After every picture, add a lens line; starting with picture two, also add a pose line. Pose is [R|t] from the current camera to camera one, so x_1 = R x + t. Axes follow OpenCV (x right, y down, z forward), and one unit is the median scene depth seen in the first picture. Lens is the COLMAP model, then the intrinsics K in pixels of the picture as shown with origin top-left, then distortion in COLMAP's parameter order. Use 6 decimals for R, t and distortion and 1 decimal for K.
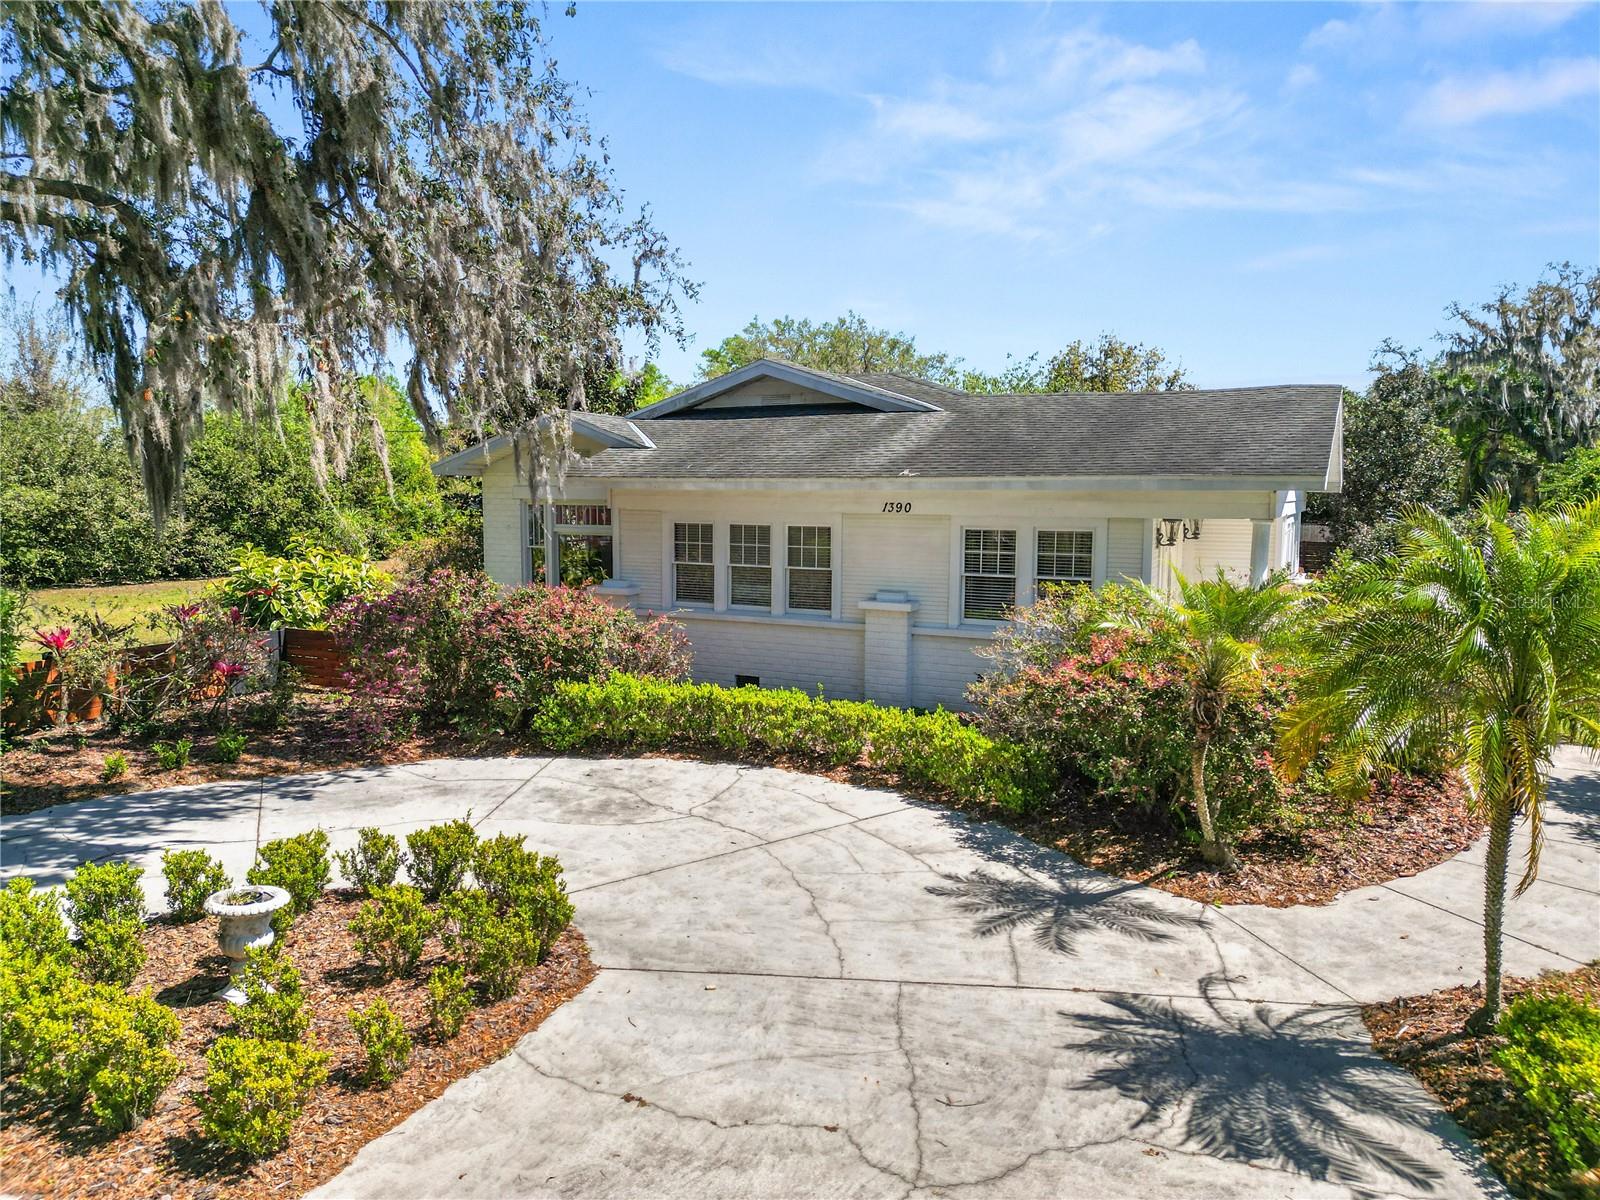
lens RADIAL K [[1101.6, 0, 802.9], [0, 1101.6, 597.5], [0, 0, 1]] dist [0.085508, -0.075441]
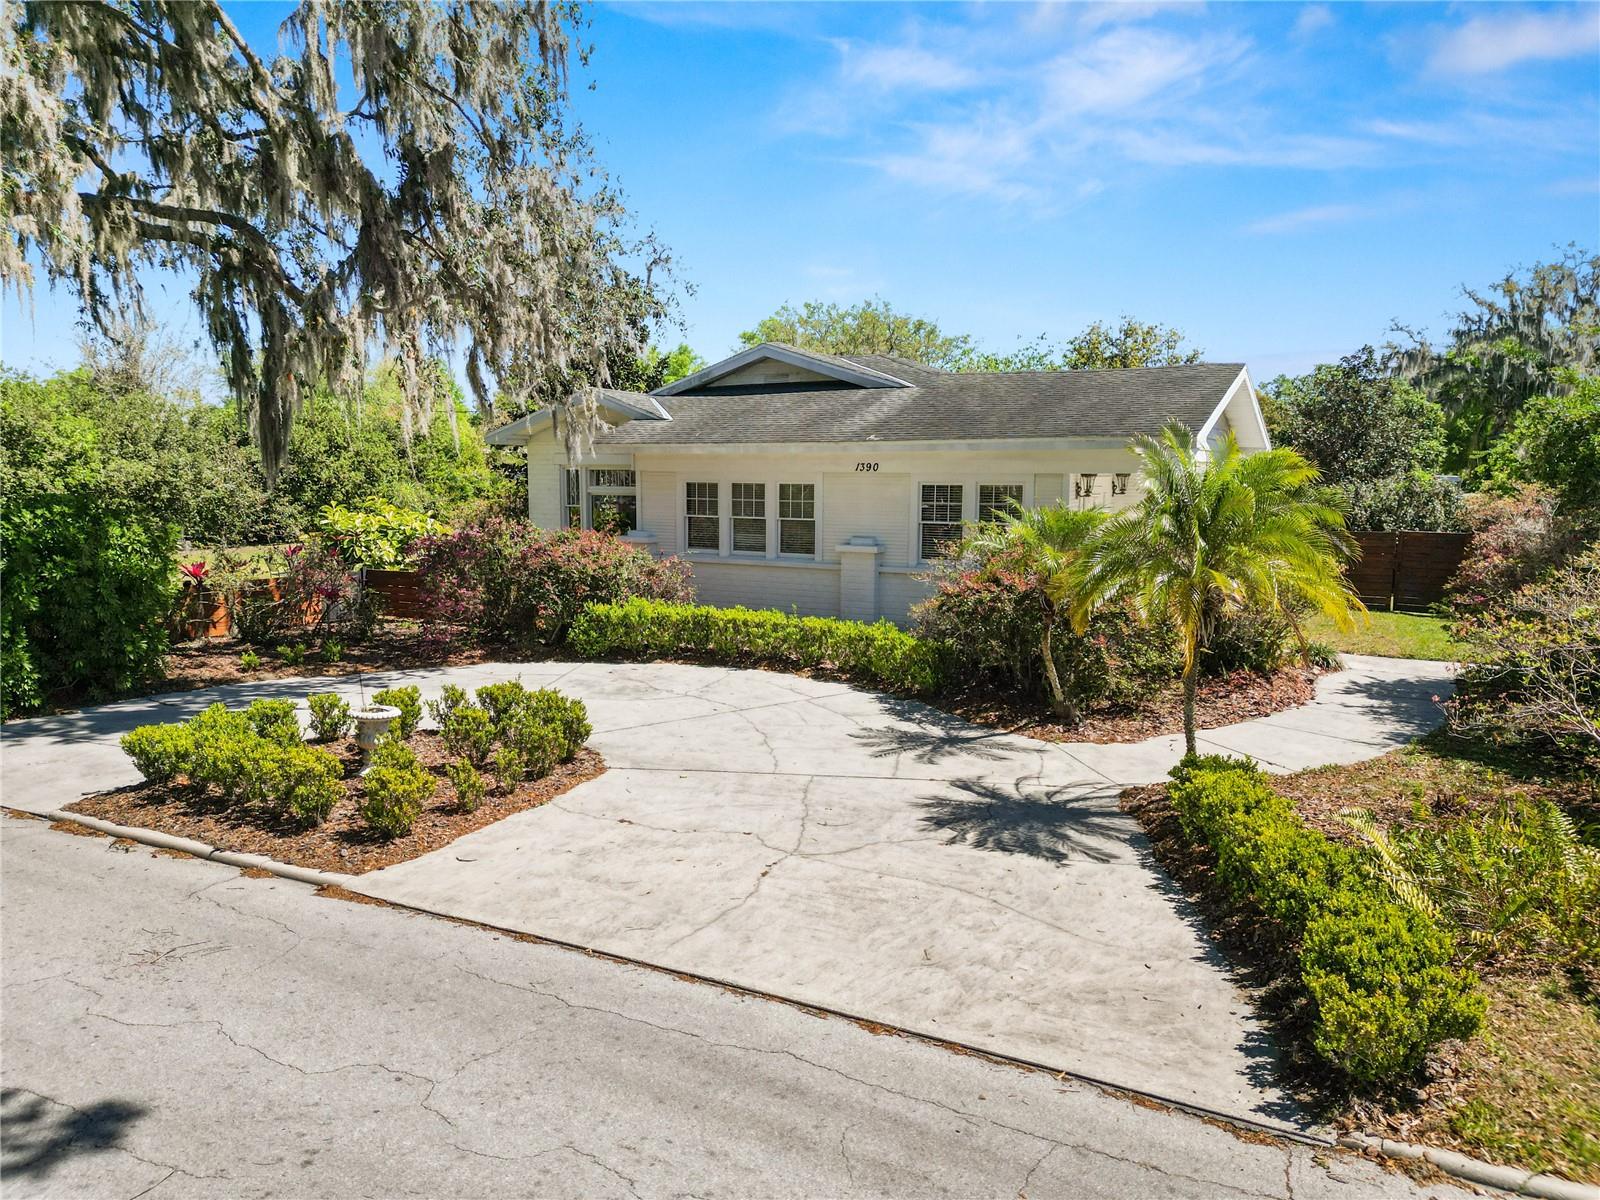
lens RADIAL K [[1101.6, 0, 802.9], [0, 1101.6, 597.5], [0, 0, 1]] dist [0.085508, -0.075441]
pose [[0.999299, 0.002659, -0.037342, 0.070132], [-0.002044, 0.999862, 0.016496, 0.048019], [0.037380, -0.016408, 0.999166, -0.244597]]
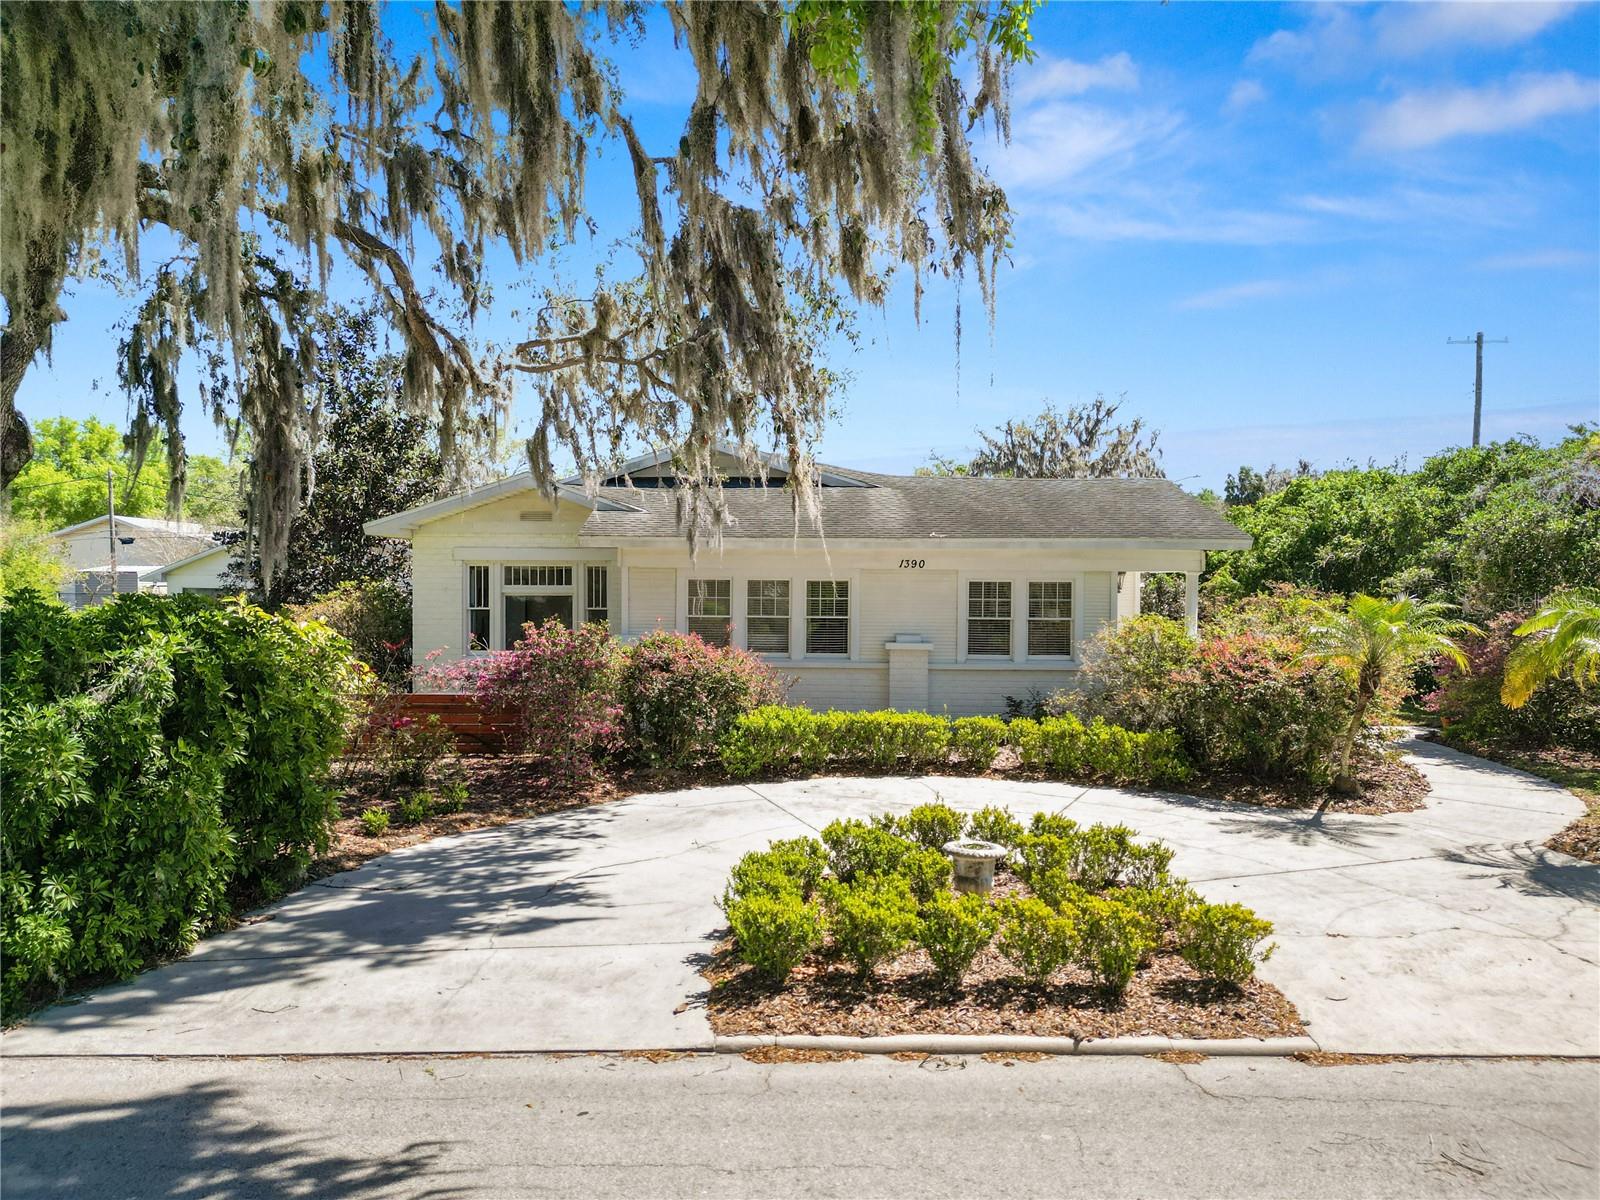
lens RADIAL K [[1101.6, 0, 802.9], [0, 1101.6, 597.5], [0, 0, 1]] dist [0.085508, -0.075441]
pose [[0.894836, -0.006837, 0.446343, -0.643468], [0.040629, 0.996980, -0.066184, 0.033967], [-0.444543, 0.077358, 0.892411, -0.017193]]
